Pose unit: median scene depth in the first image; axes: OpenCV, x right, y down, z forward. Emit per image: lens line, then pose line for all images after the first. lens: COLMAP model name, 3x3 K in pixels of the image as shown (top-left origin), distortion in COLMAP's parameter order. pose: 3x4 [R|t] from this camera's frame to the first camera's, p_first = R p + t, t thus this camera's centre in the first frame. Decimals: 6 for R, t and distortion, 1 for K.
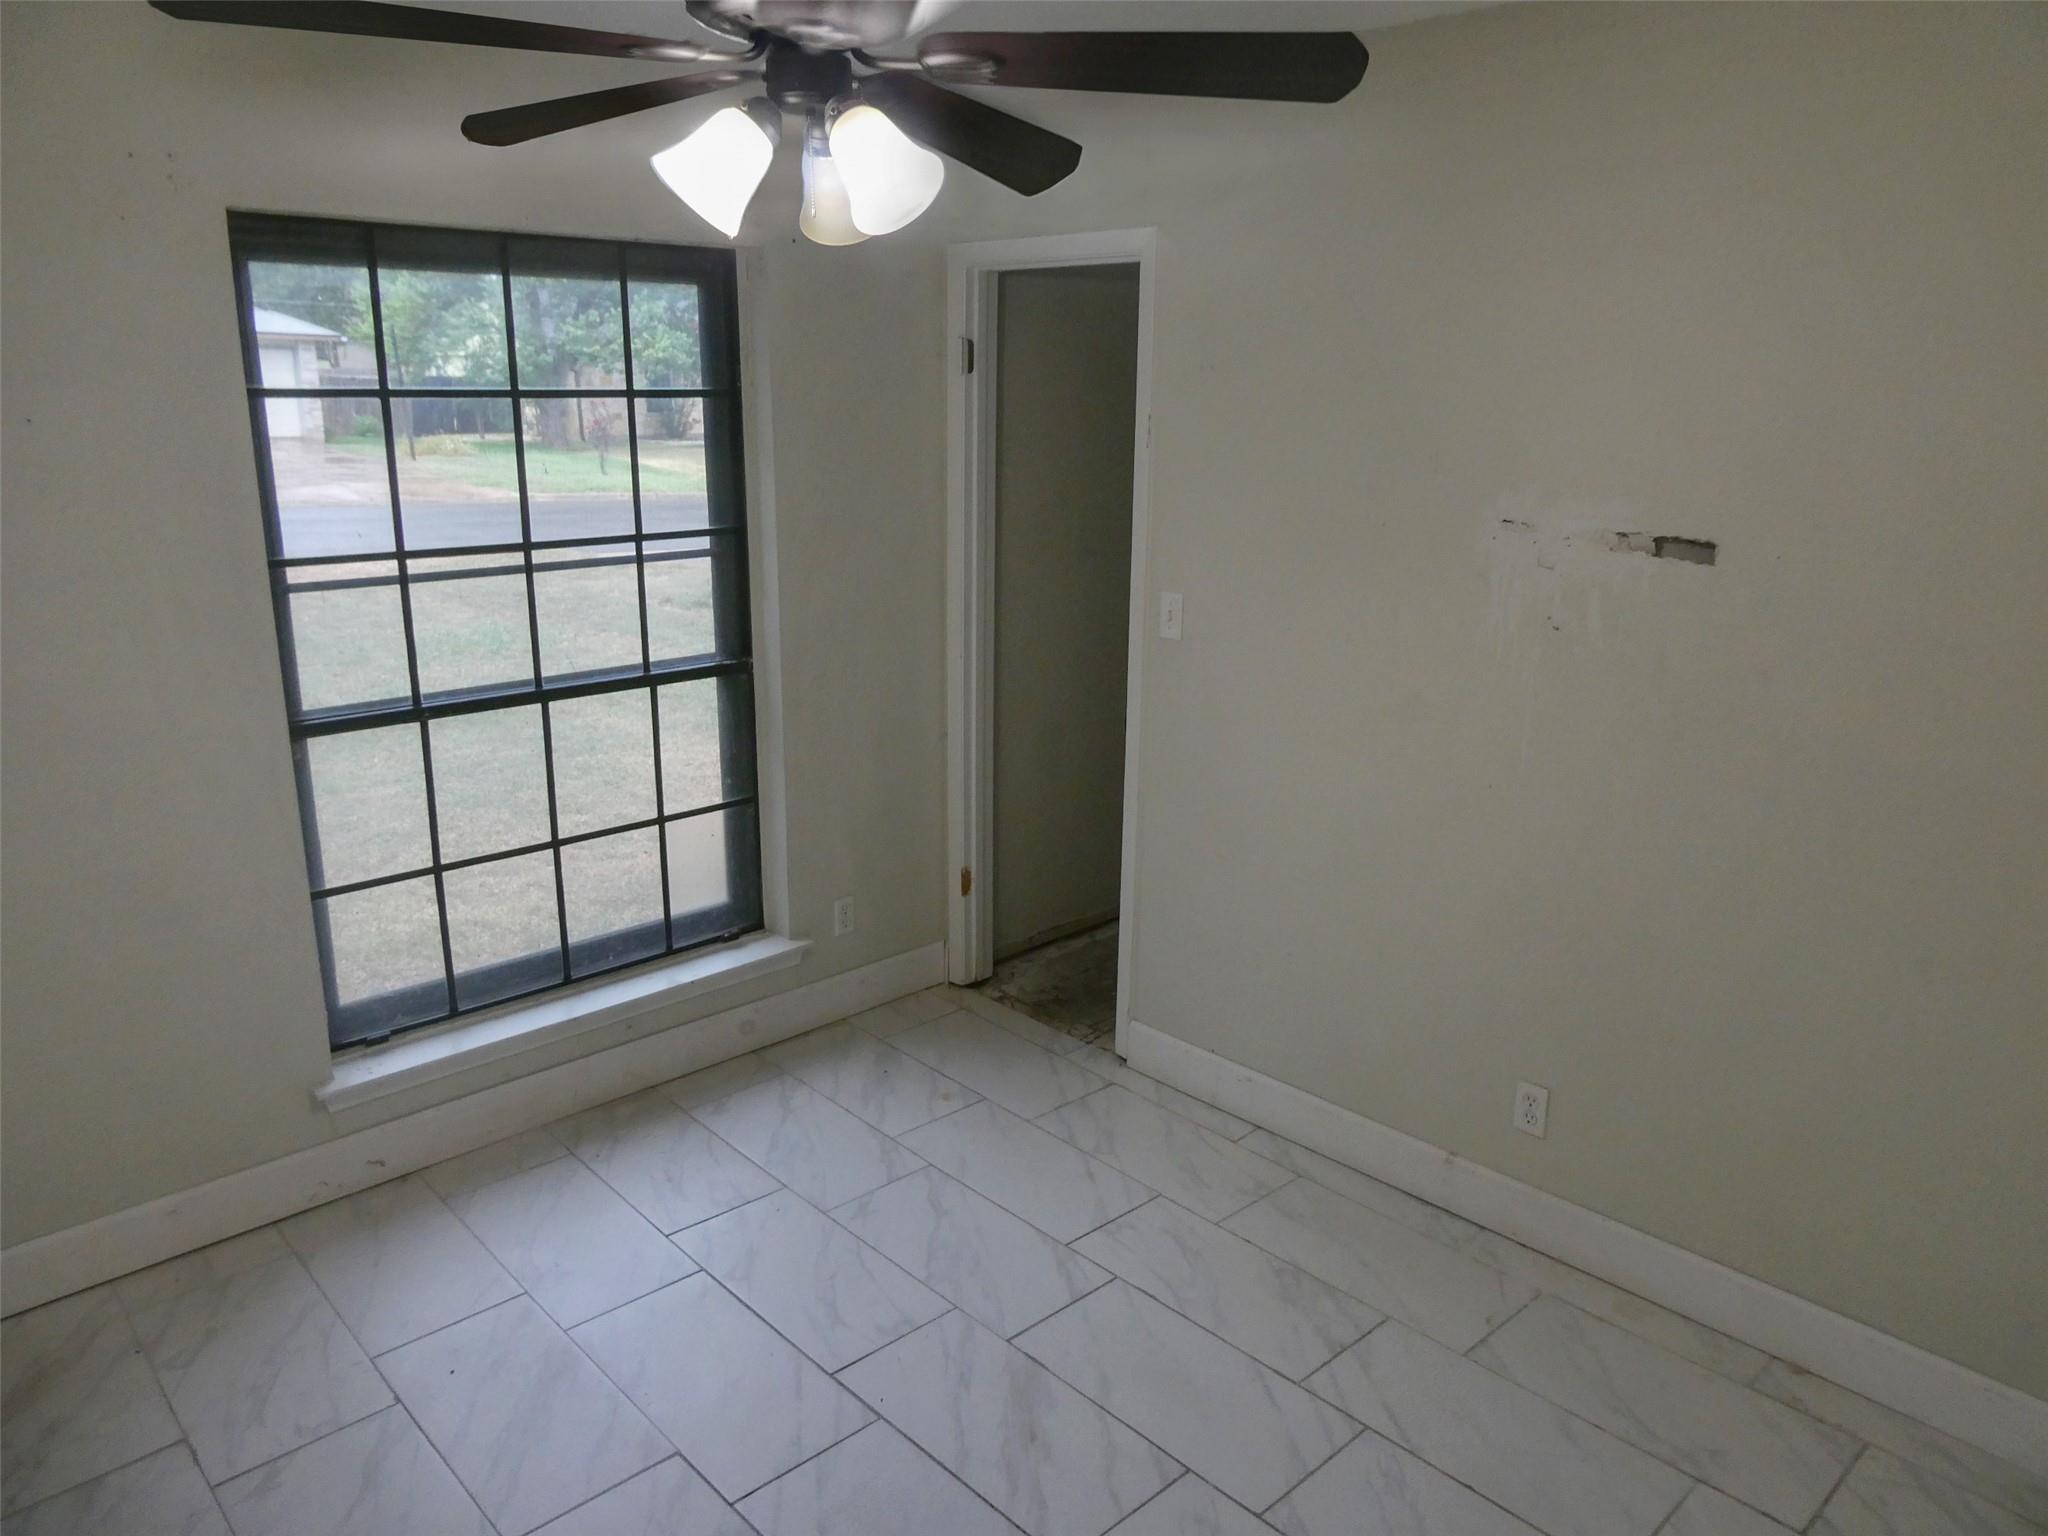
lens RADIAL K [[1470.9, 0, 1023.7], [0, 1470.9, 771.8], [0, 0, 1]] dist [-0.023654, 0.005629]
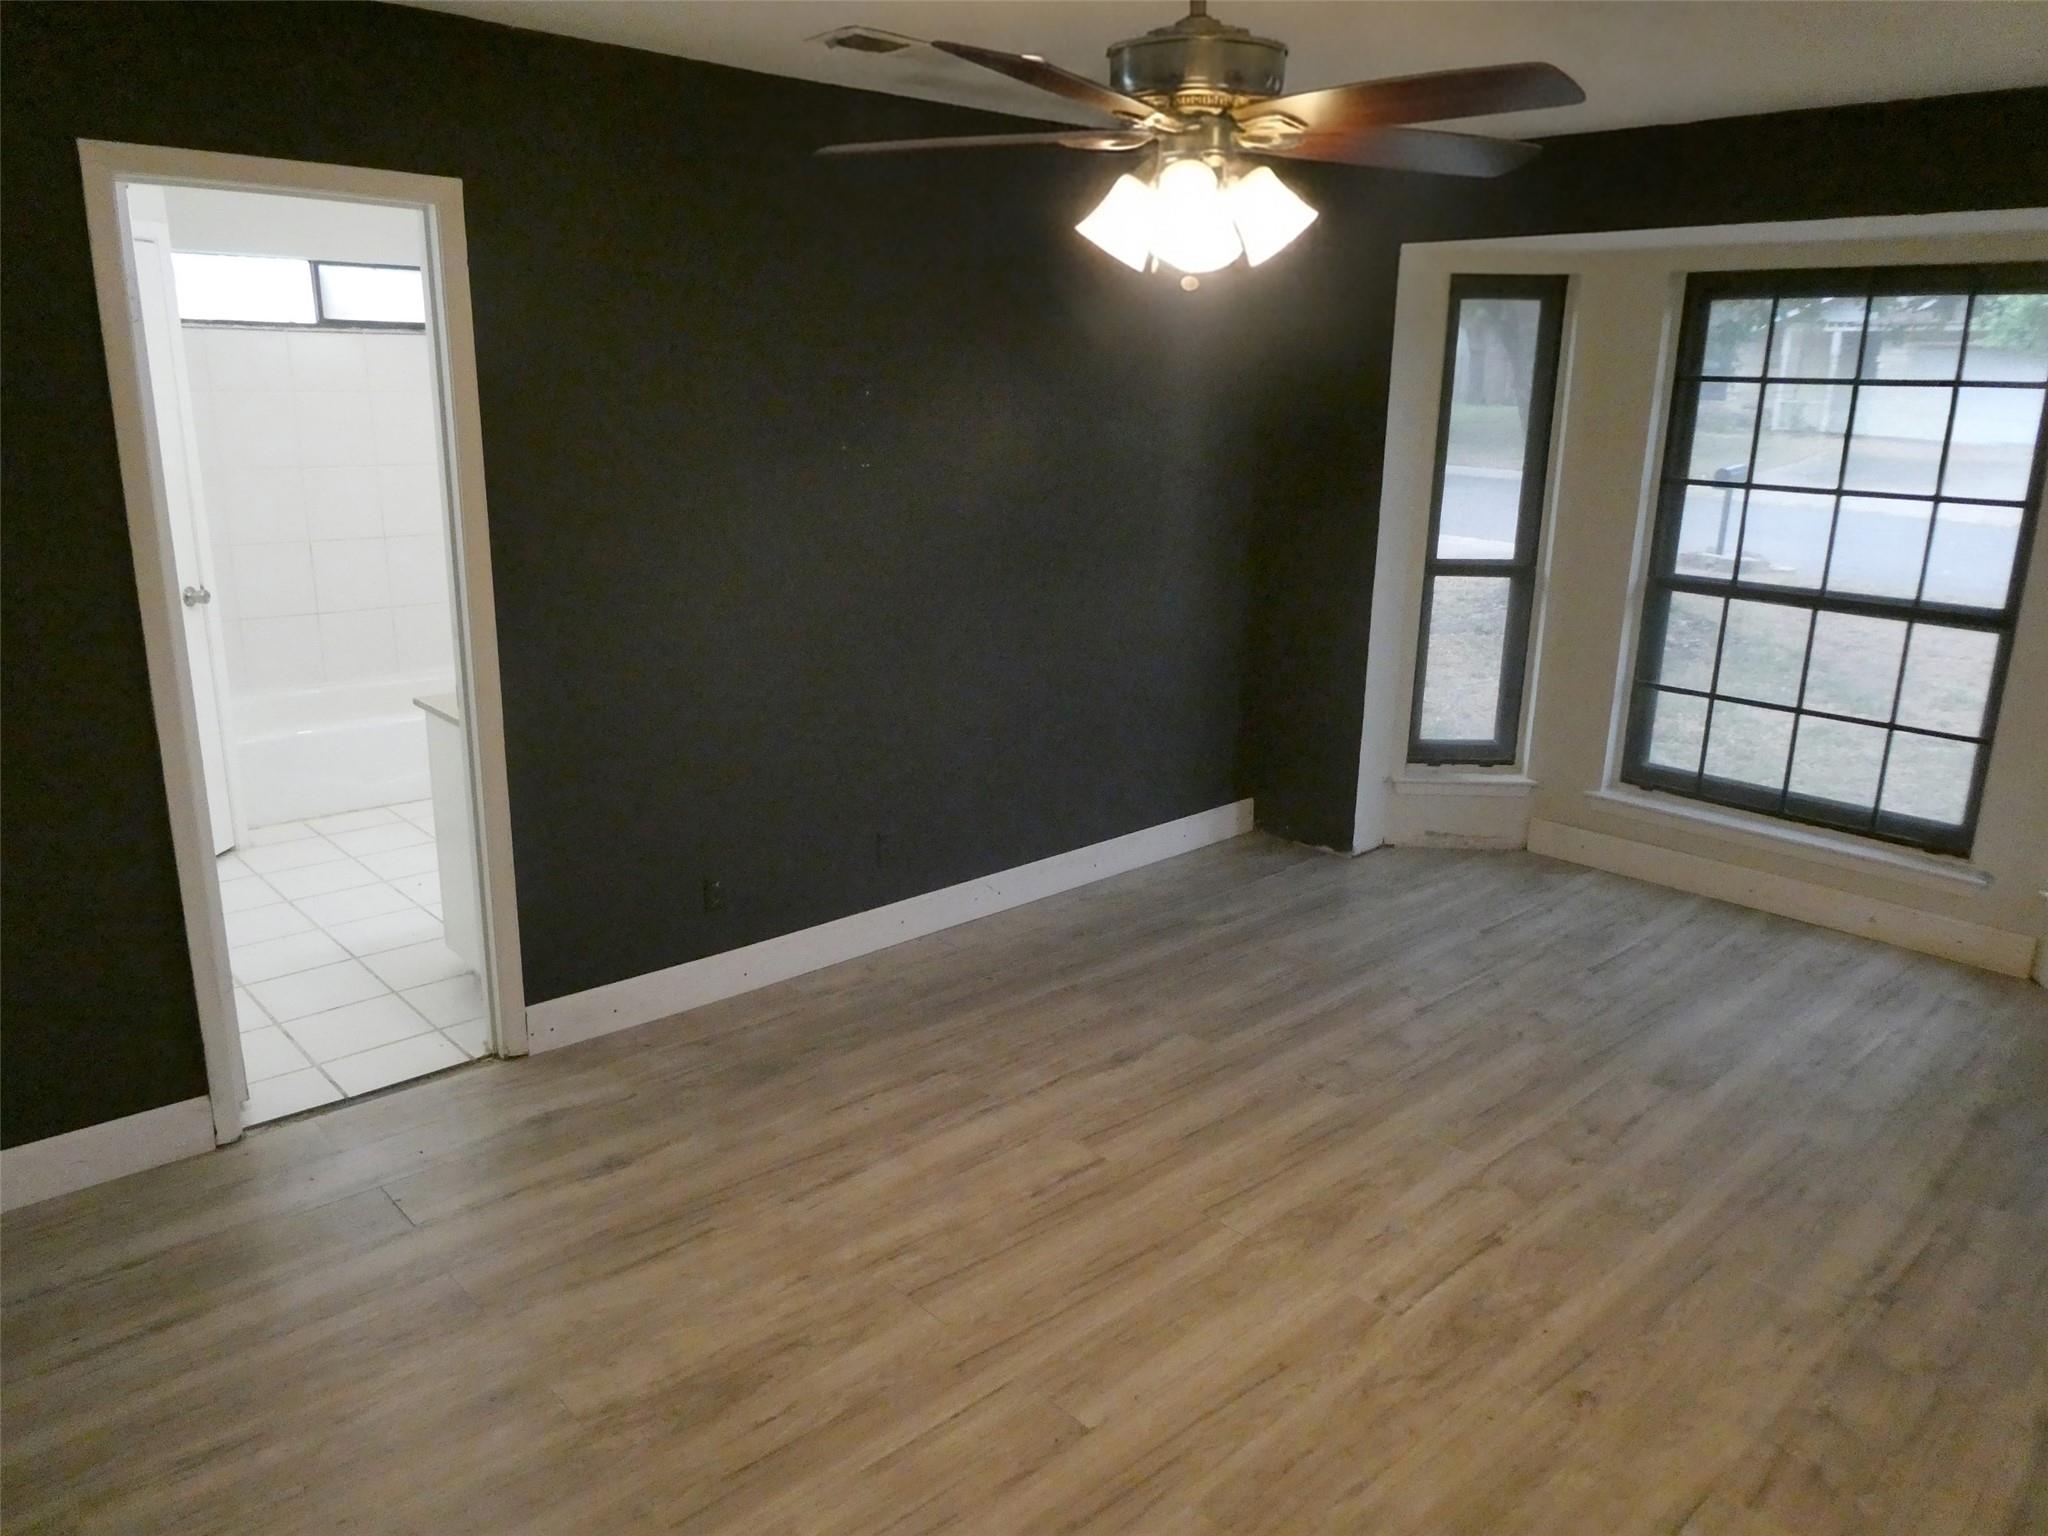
lens RADIAL K [[1470.9, 0, 1022.5], [0, 1470.9, 767.3], [0, 0, 1]] dist [-0.023654, 0.005629]
pose [[-0.003762, 0.259540, -0.965725, 1.010496], [-0.273851, 0.928546, 0.250615, -0.047537], [0.961765, 0.265408, 0.067582, 0.233199]]
